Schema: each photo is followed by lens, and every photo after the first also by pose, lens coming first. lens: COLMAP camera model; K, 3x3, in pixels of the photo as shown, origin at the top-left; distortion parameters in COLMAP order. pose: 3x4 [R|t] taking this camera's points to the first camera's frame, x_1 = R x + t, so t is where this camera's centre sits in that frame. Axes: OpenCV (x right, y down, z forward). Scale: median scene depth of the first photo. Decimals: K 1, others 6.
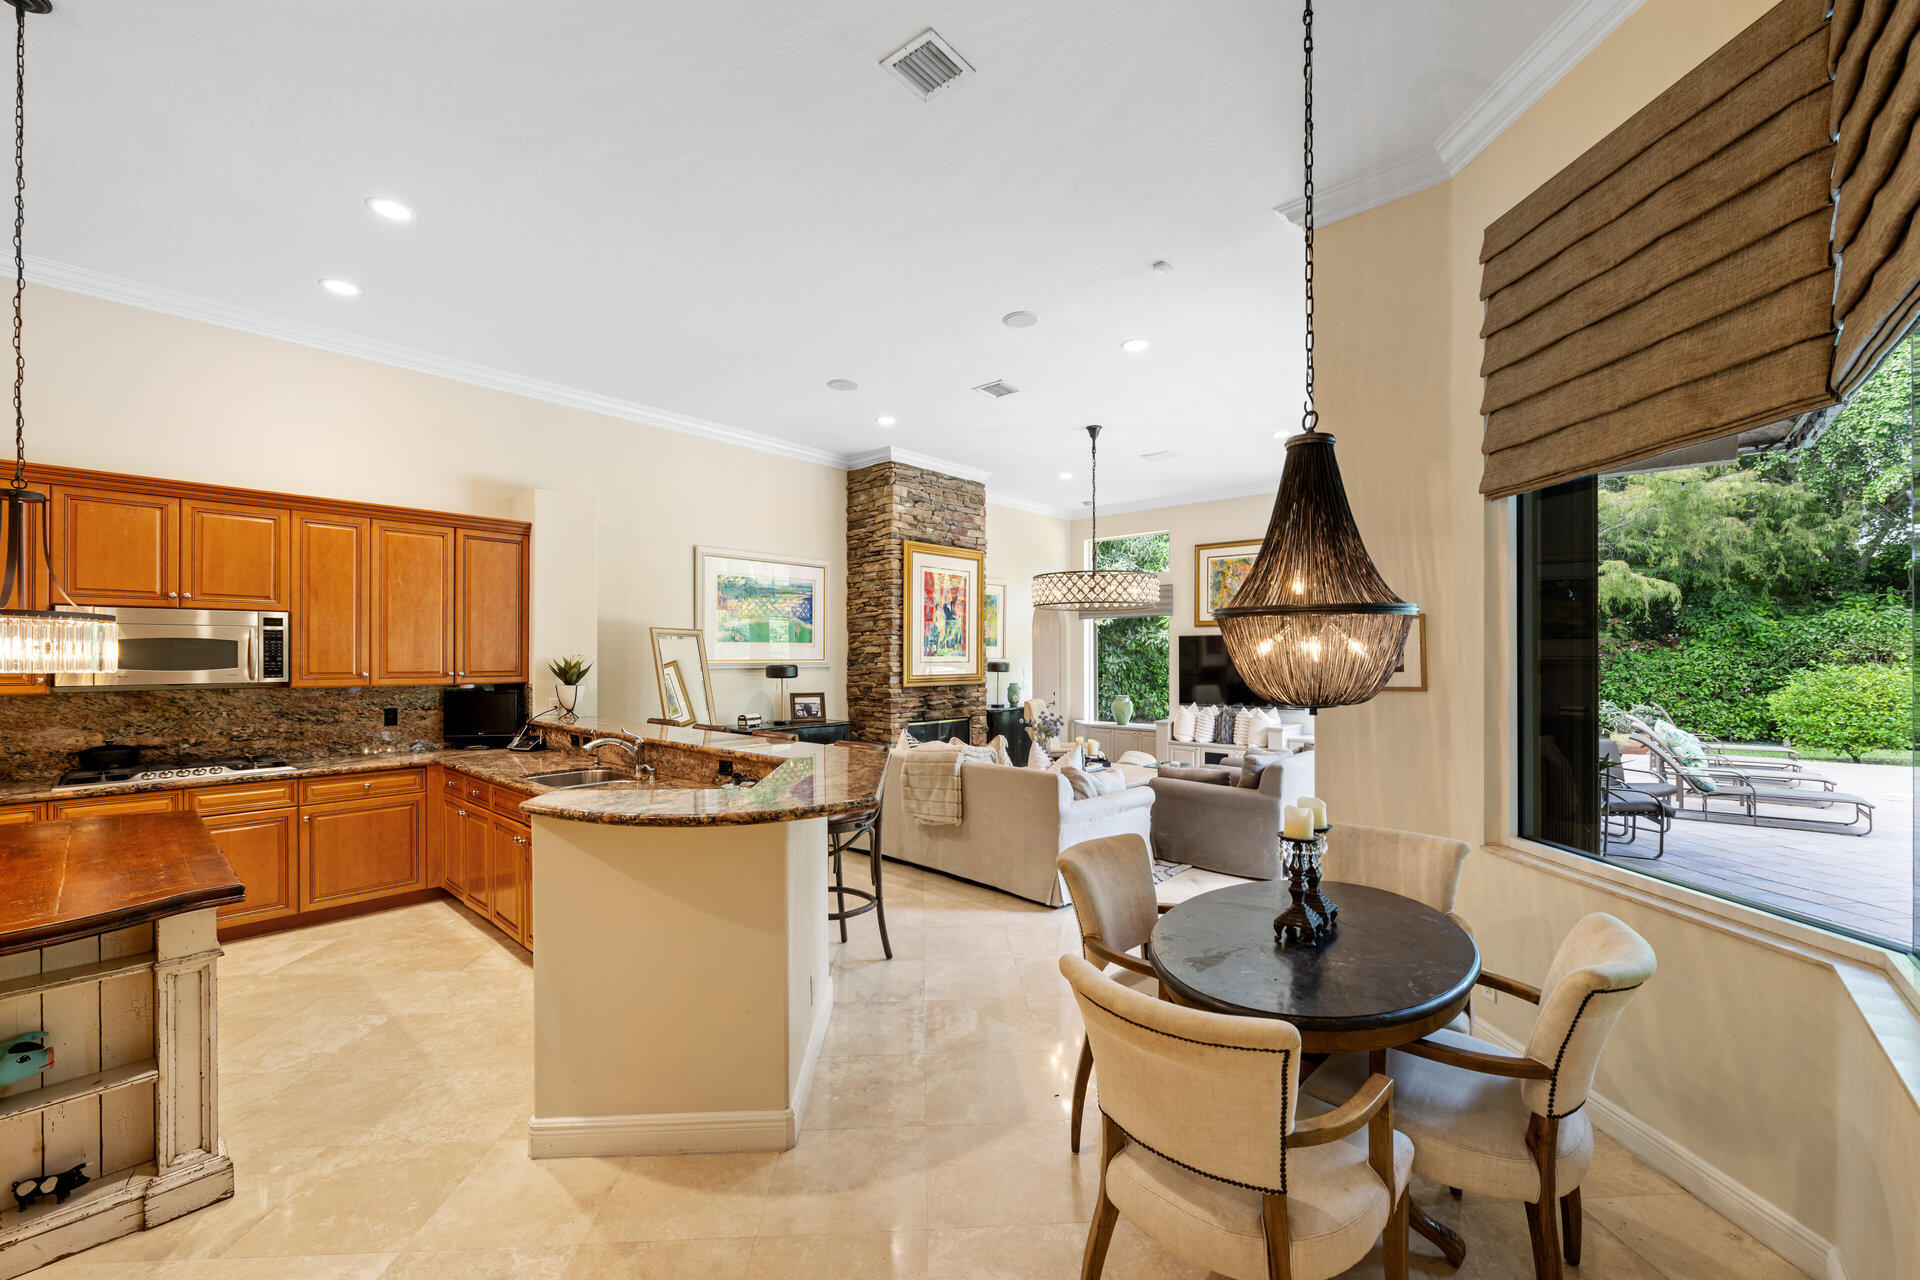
lens RADIAL K [[766.7, 0, 961.6], [0, 766.7, 663.7], [0, 0, 1]] dist [-0.000183, -0.000170]
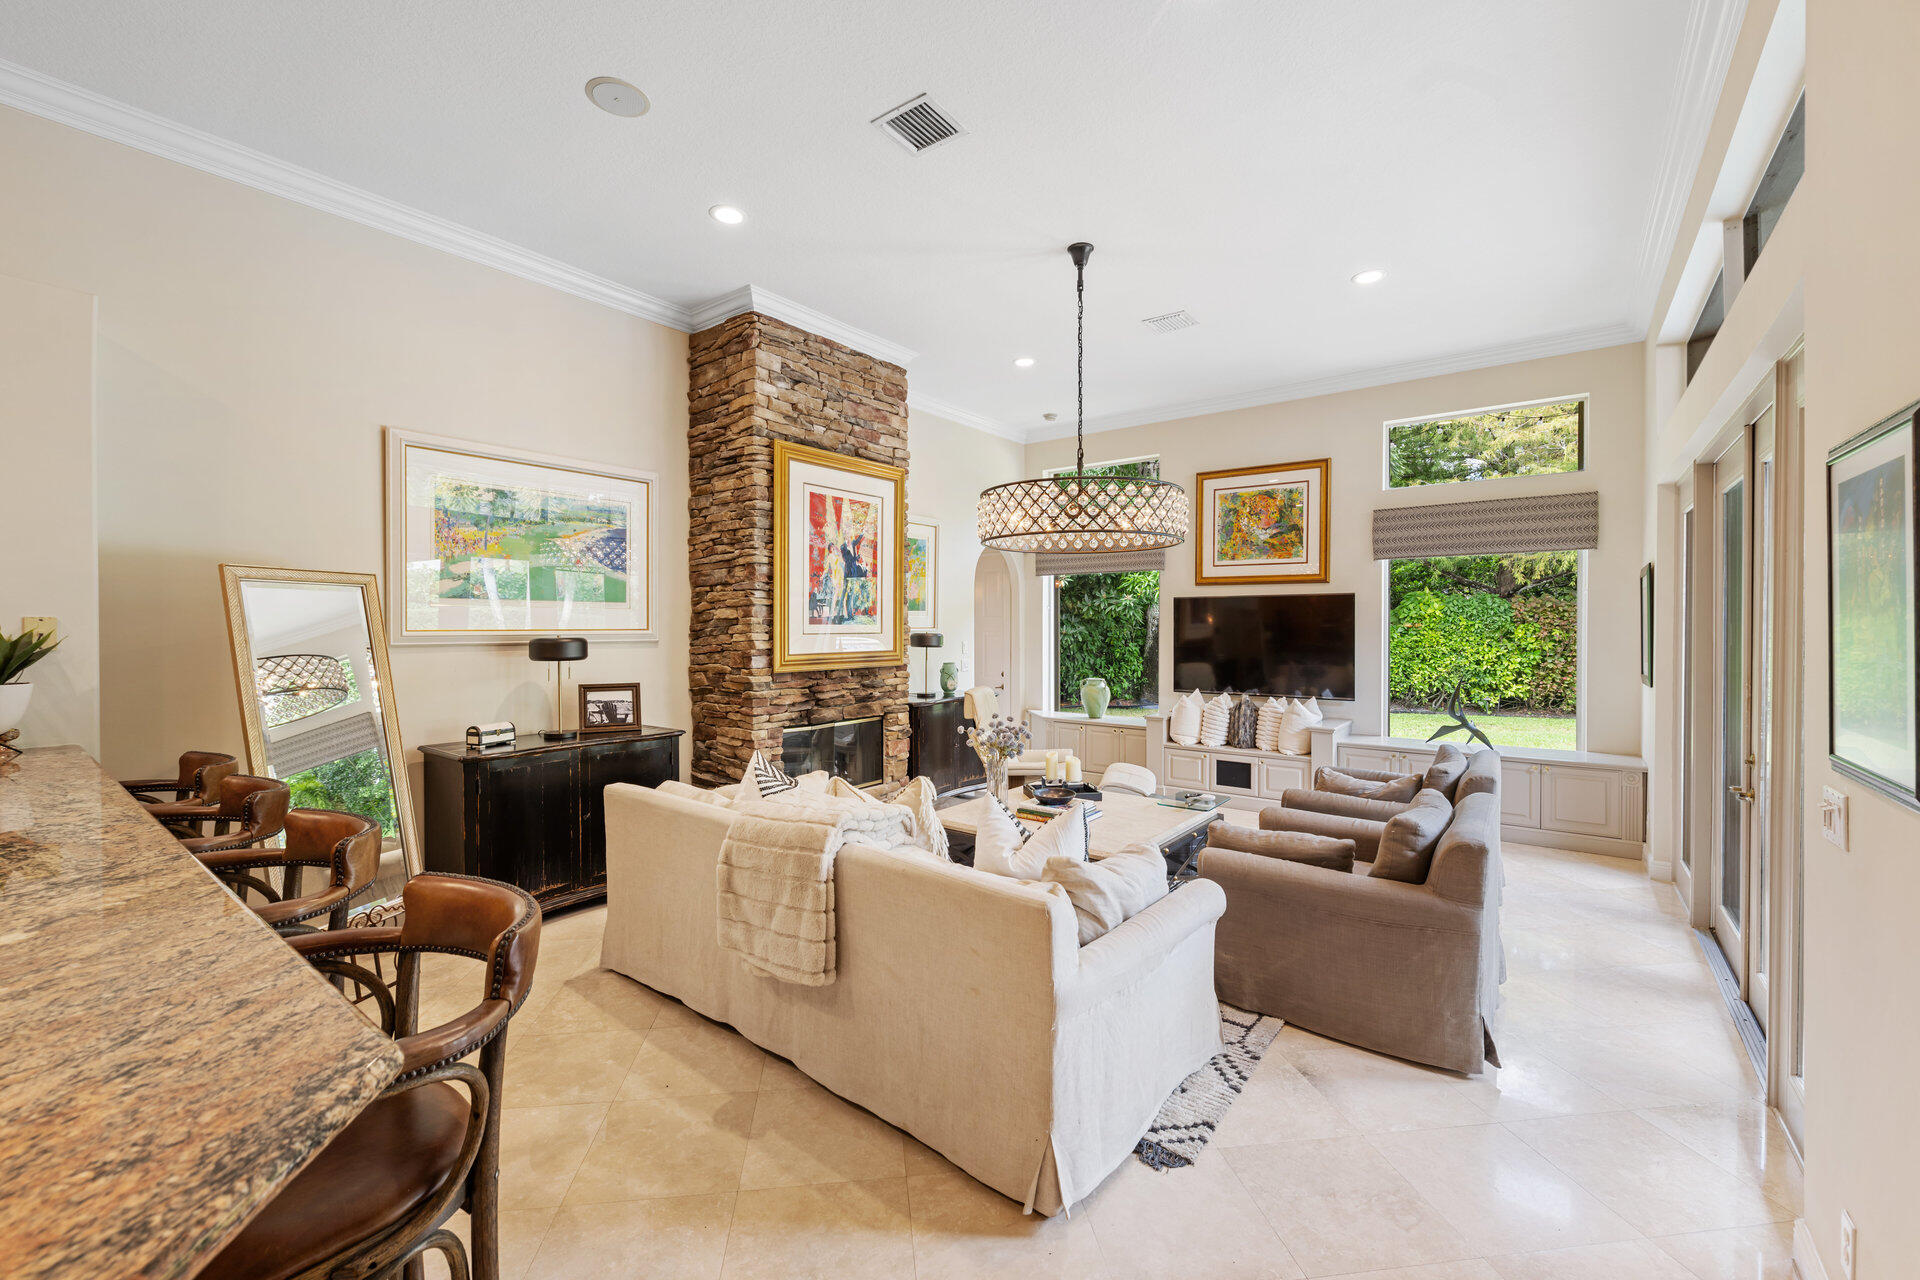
lens RADIAL K [[789.6, 0, 960.0], [0, 789.6, 640.0], [0, 0, 1]] dist [0.000319, -0.000020]
pose [[0.996719, 0.000992, 0.080930, 0.033556], [-0.001664, 0.999965, 0.008234, -0.003262], [-0.080919, -0.008342, 0.996686, 0.476257]]
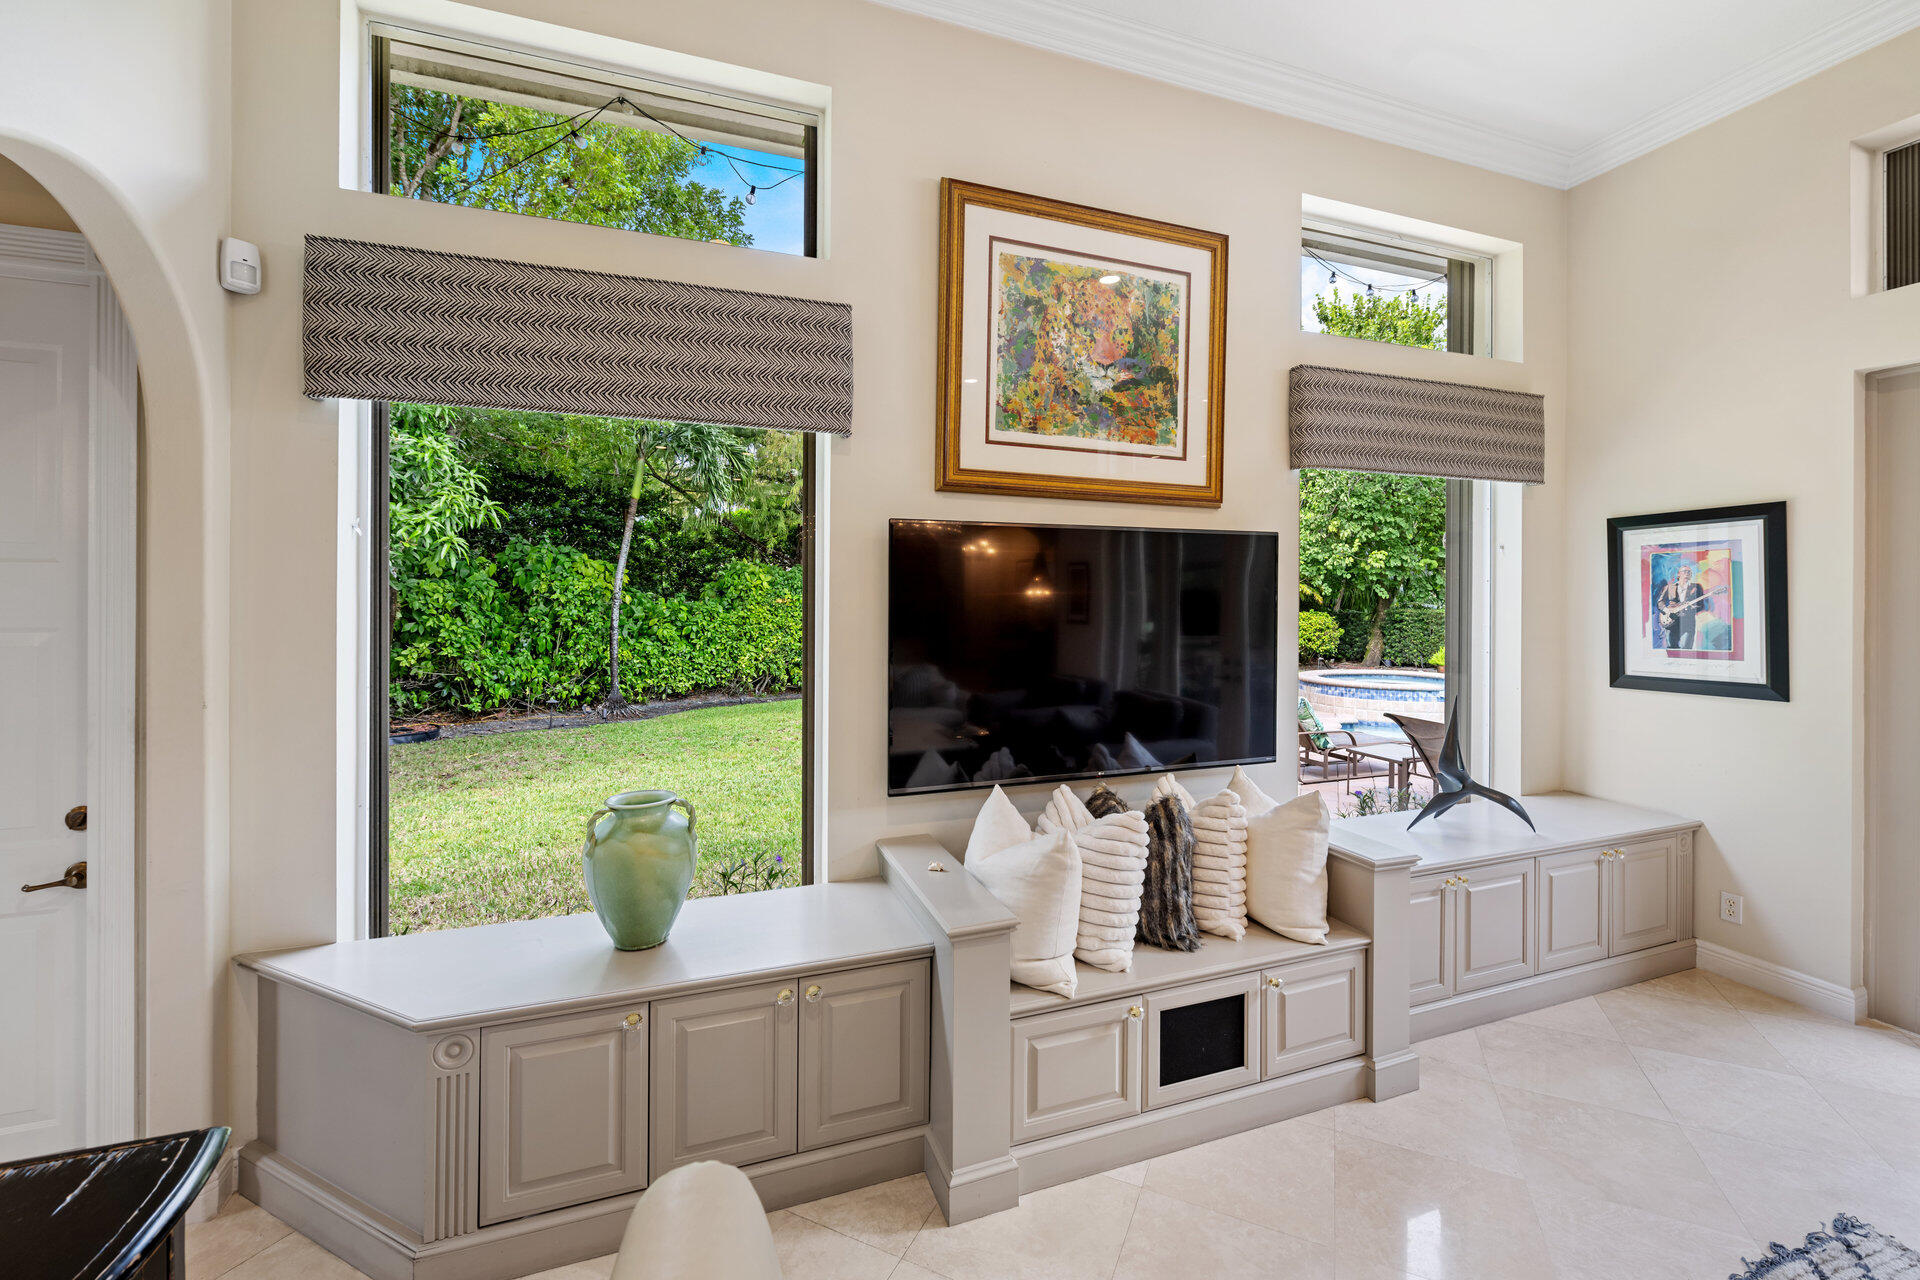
lens RADIAL K [[768.3, 0, 959.0], [0, 768.3, 598.6], [0, 0, 1]] dist [-0.001067, -0.000245]
pose [[0.474787, 0.004272, 0.880090, 0.133750], [0.006247, 0.999947, -0.008224, -0.014865], [-0.880078, 0.009403, 0.474735, 1.557033]]
